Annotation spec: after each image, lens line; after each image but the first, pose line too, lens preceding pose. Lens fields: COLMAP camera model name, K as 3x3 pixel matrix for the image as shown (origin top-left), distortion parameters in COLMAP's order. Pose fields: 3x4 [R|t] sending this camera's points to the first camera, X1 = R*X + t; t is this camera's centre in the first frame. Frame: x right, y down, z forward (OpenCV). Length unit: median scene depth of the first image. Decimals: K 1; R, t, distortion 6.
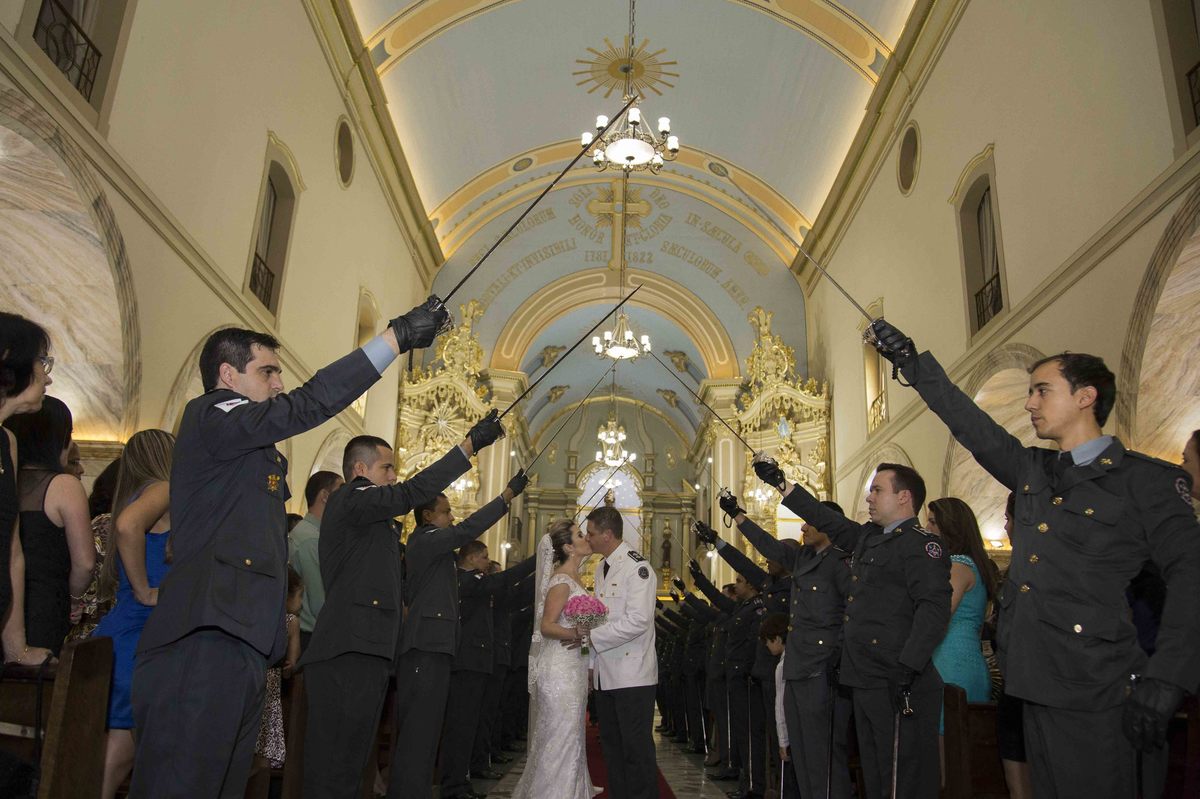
lens RADIAL K [[909.6, 0, 573.2], [0, 909.6, 421.1], [0, 0, 1]] dist [-0.092621, 0.046302]
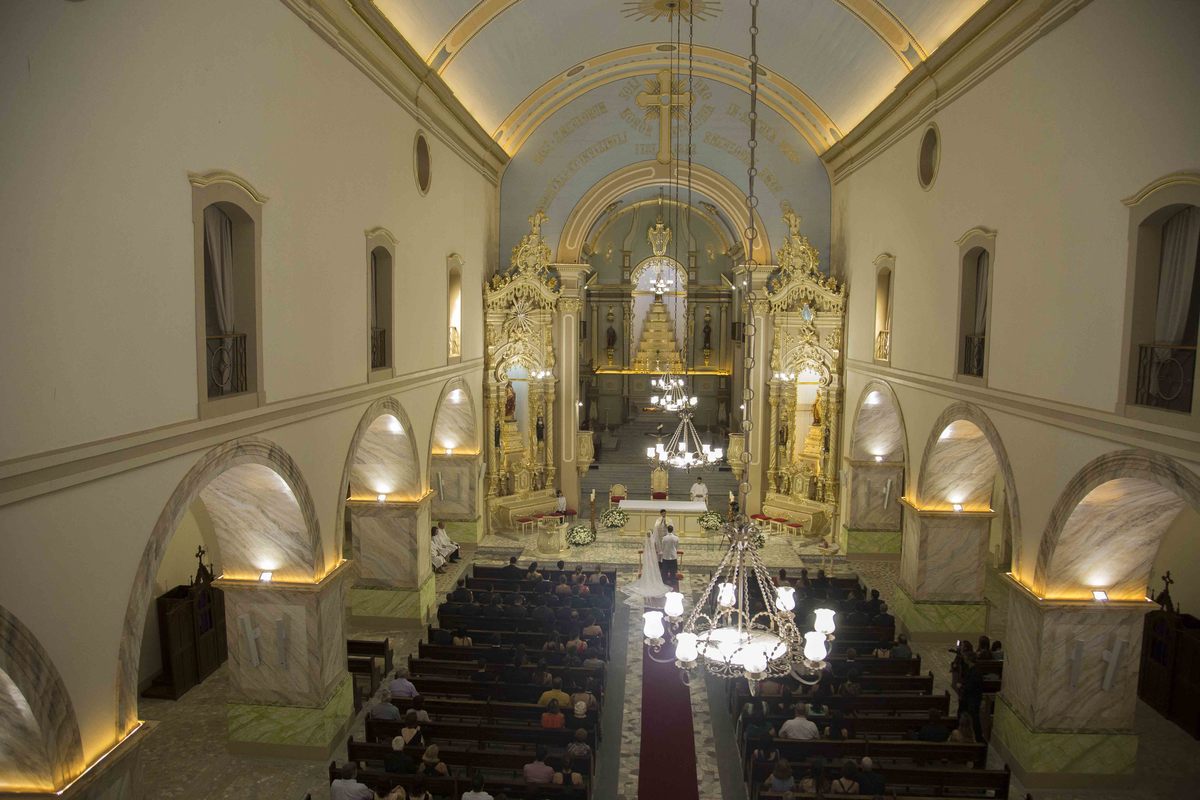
lens RADIAL K [[788.8, 0, 605.7], [0, 788.8, 403.8], [0, 0, 1]] dist [-0.096179, 0.012401]
pose [[0.999080, -0.030173, -0.030485, -0.004065], [0.039473, 0.924855, 0.378266, -0.277563], [0.016781, -0.379121, 0.925195, -0.004767]]
